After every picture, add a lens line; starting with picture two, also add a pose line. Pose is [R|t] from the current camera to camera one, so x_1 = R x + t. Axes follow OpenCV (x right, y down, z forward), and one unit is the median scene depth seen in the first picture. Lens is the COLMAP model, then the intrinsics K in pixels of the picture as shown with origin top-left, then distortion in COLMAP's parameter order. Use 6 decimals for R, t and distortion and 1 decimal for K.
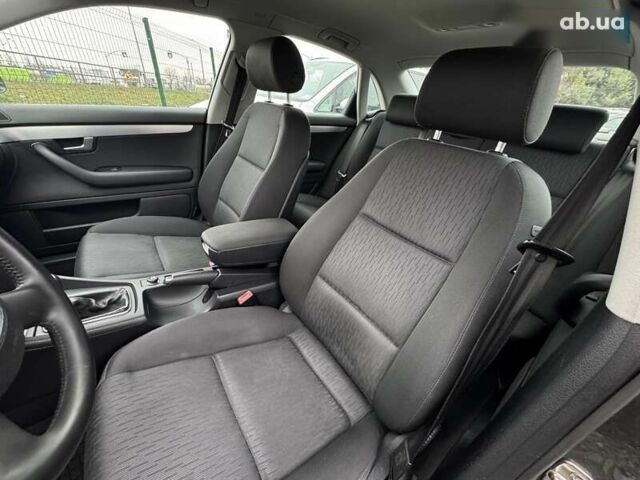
lens RADIAL K [[253.2, 0, 318.6], [0, 253.2, 240.7], [0, 0, 1]] dist [-0.002890, -0.000328]
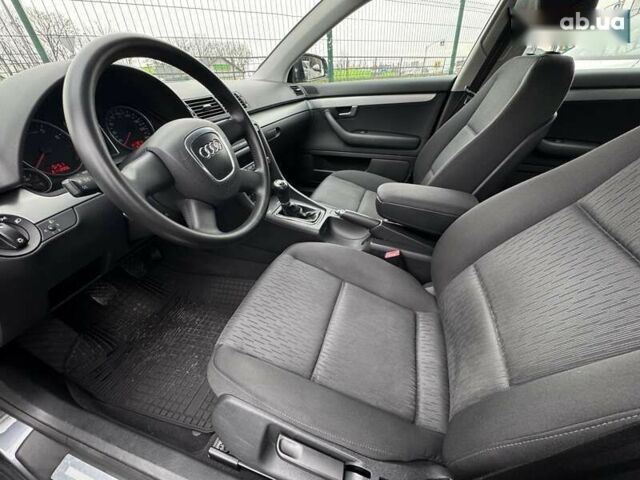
lens RADIAL K [[253.2, 0, 317.8], [0, 253.2, 237.6], [0, 0, 1]] dist [-0.002890, -0.000328]
pose [[0.587571, 0.351851, -0.728671, 0.273204], [-0.320584, 0.928047, 0.189617, 0.063377], [0.742958, 0.122186, 0.658092, 0.083331]]
